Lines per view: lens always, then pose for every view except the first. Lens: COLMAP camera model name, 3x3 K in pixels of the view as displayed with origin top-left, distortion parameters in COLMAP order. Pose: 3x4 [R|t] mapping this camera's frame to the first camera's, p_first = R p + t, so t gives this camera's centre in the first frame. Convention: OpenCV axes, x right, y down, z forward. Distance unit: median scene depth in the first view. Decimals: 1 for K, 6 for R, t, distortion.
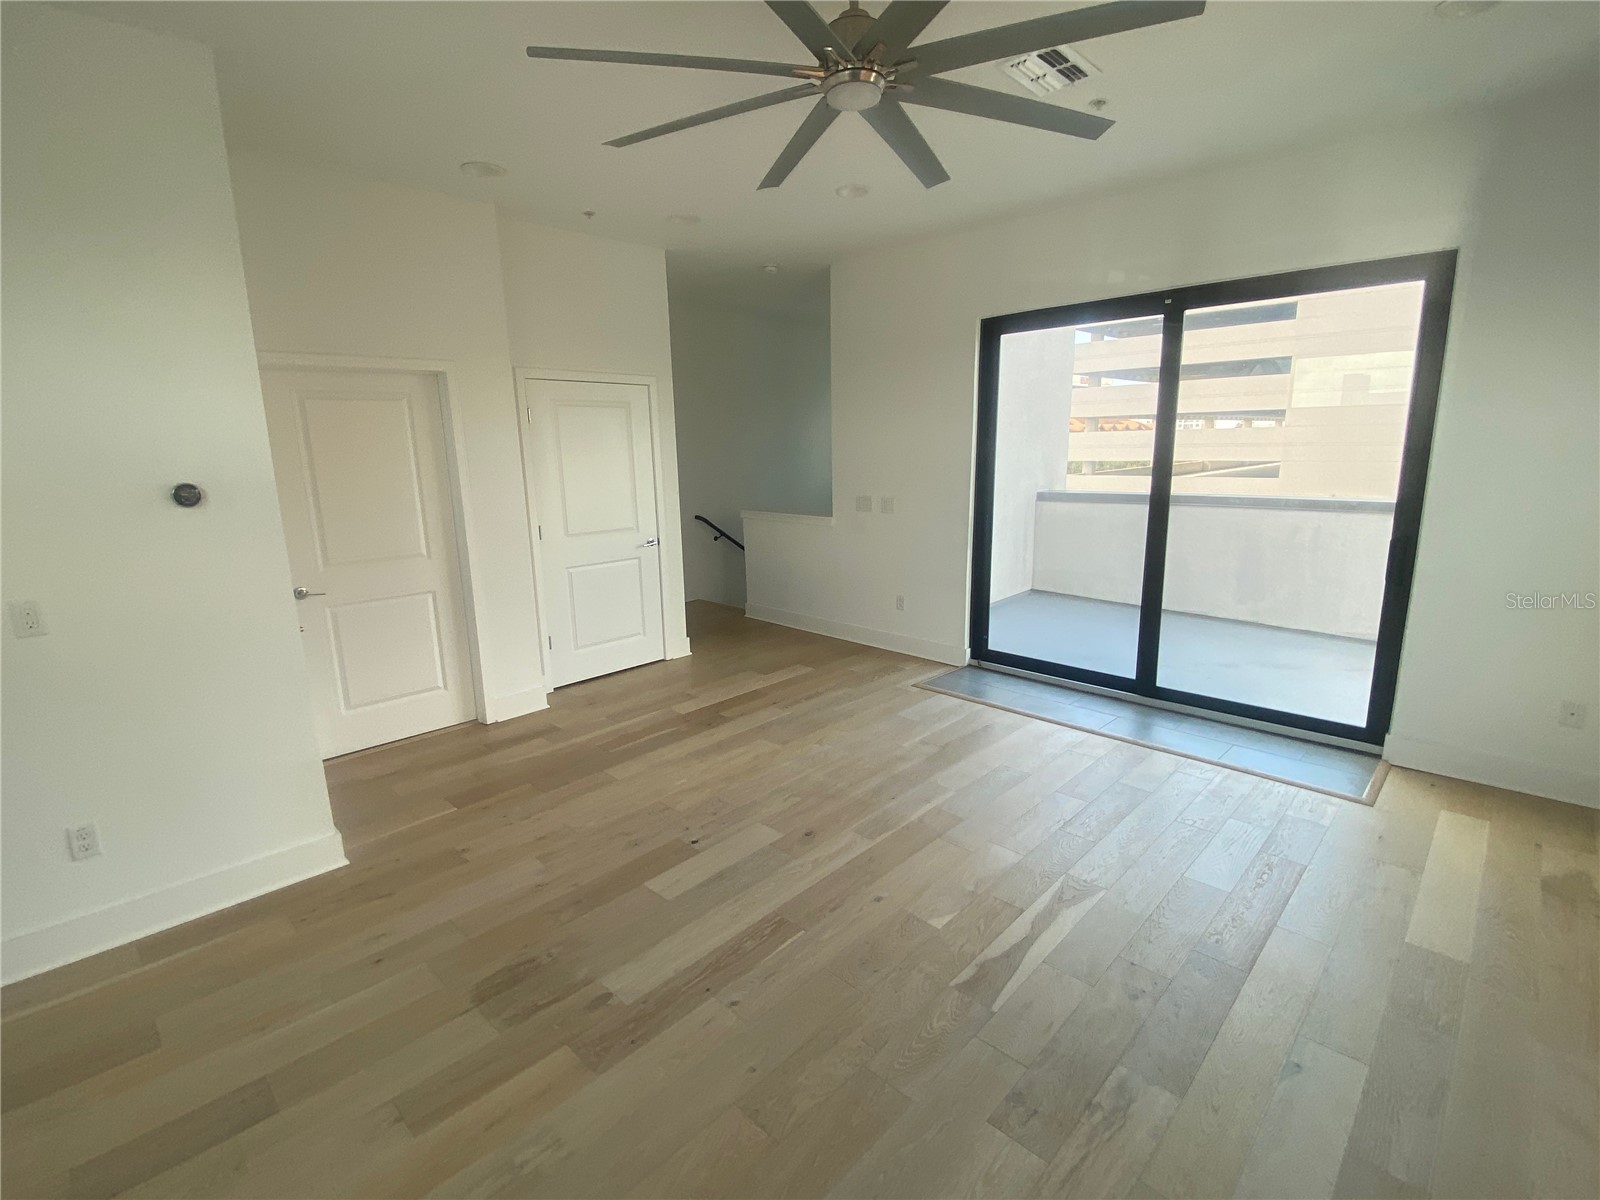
lens RADIAL K [[733.8, 0, 797.1], [0, 733.8, 594.2], [0, 0, 1]] dist [0.023273, -0.033329]
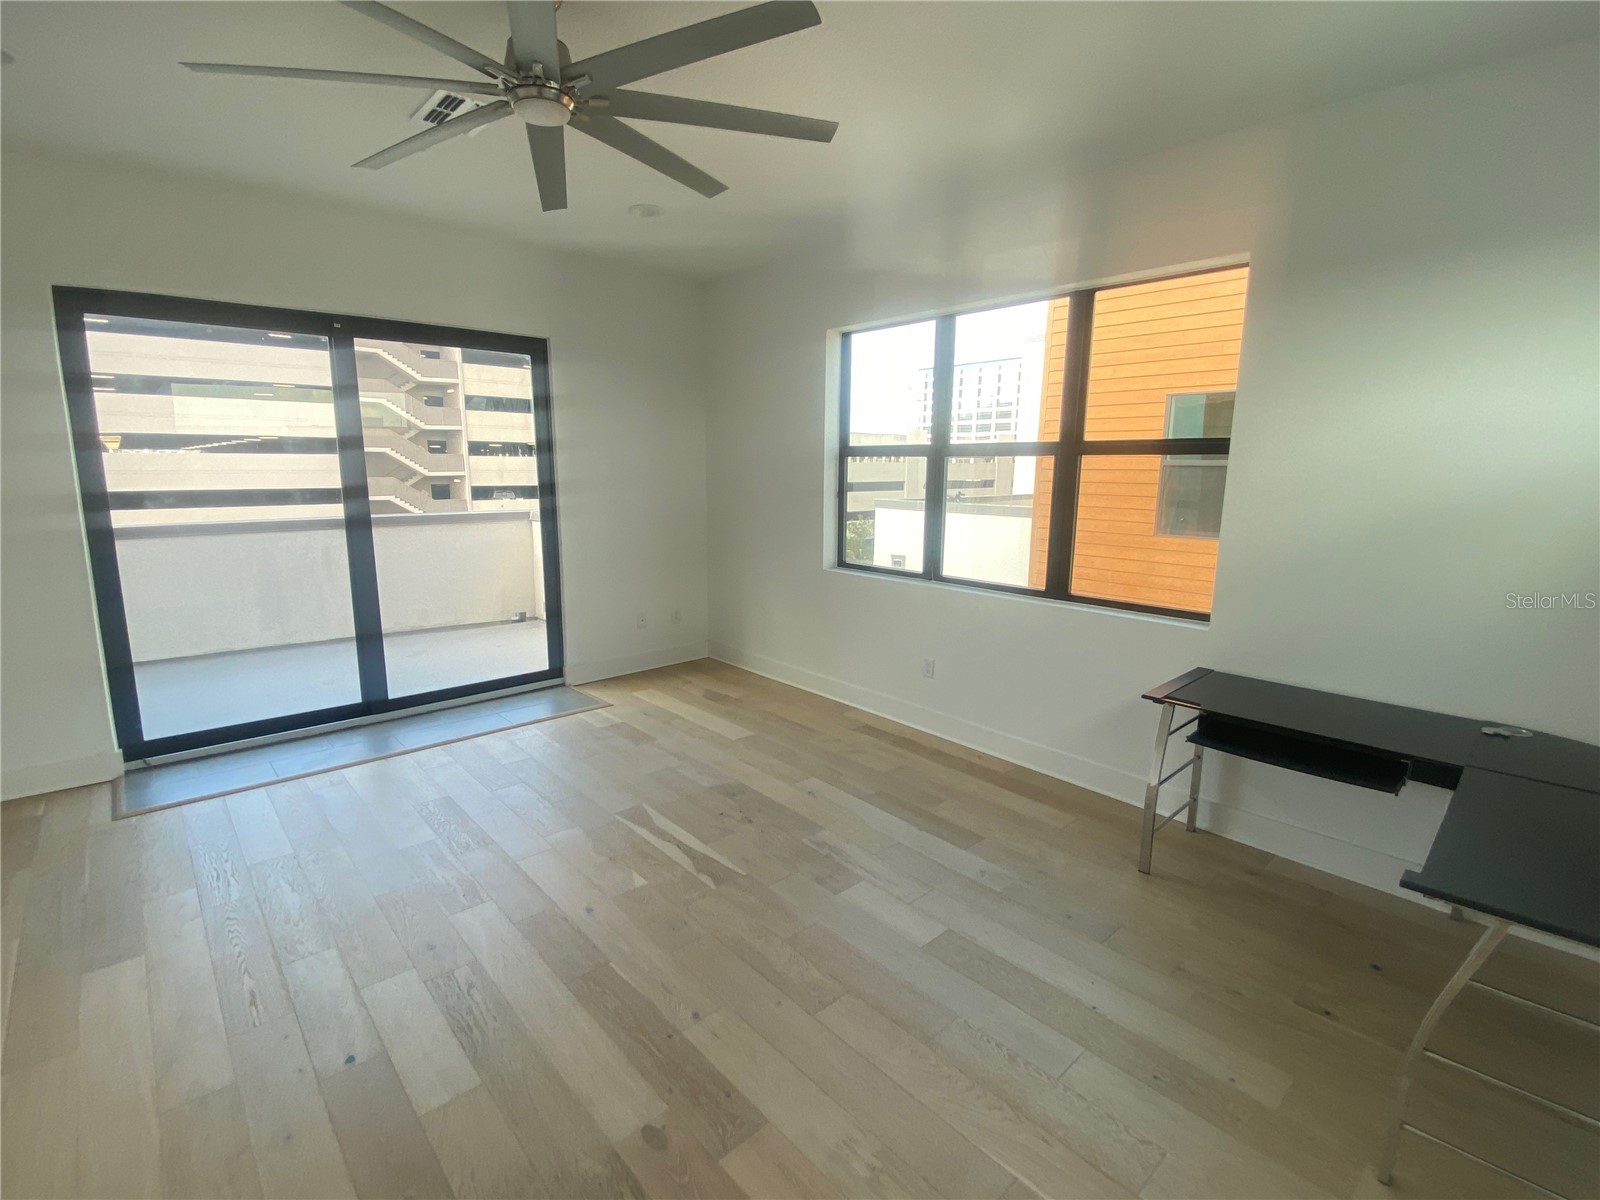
lens RADIAL K [[733.8, 0, 797.1], [0, 733.8, 594.2], [0, 0, 1]] dist [0.023273, -0.033329]
pose [[0.045051, -0.151331, 0.987456, -0.589672], [0.188983, 0.971902, 0.140326, -0.067337], [-0.980946, 0.180290, 0.072384, 0.417772]]
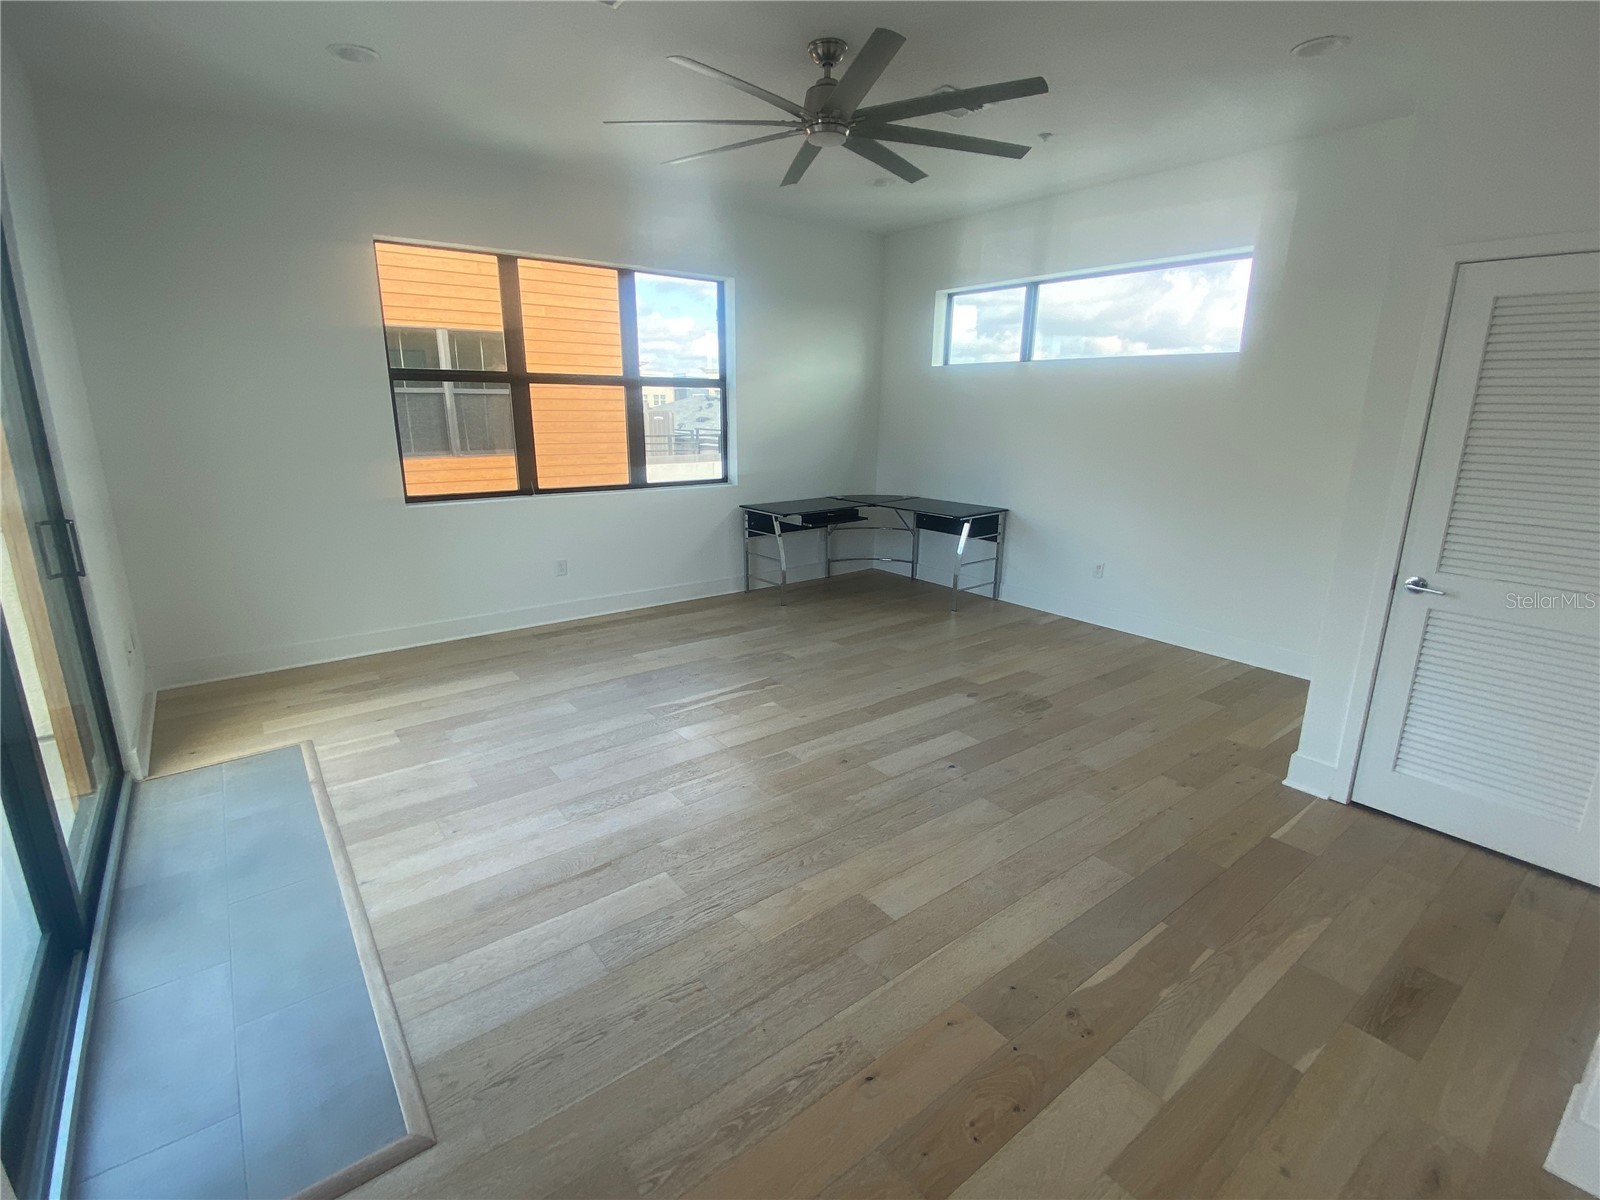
lens RADIAL K [[733.8, 0, 797.1], [0, 733.8, 594.2], [0, 0, 1]] dist [0.023273, -0.033329]
pose [[-0.989367, -0.016251, 0.144529, -0.056980], [0.049556, 0.896608, 0.440043, -0.305529], [-0.136737, 0.442527, -0.886269, 1.571259]]
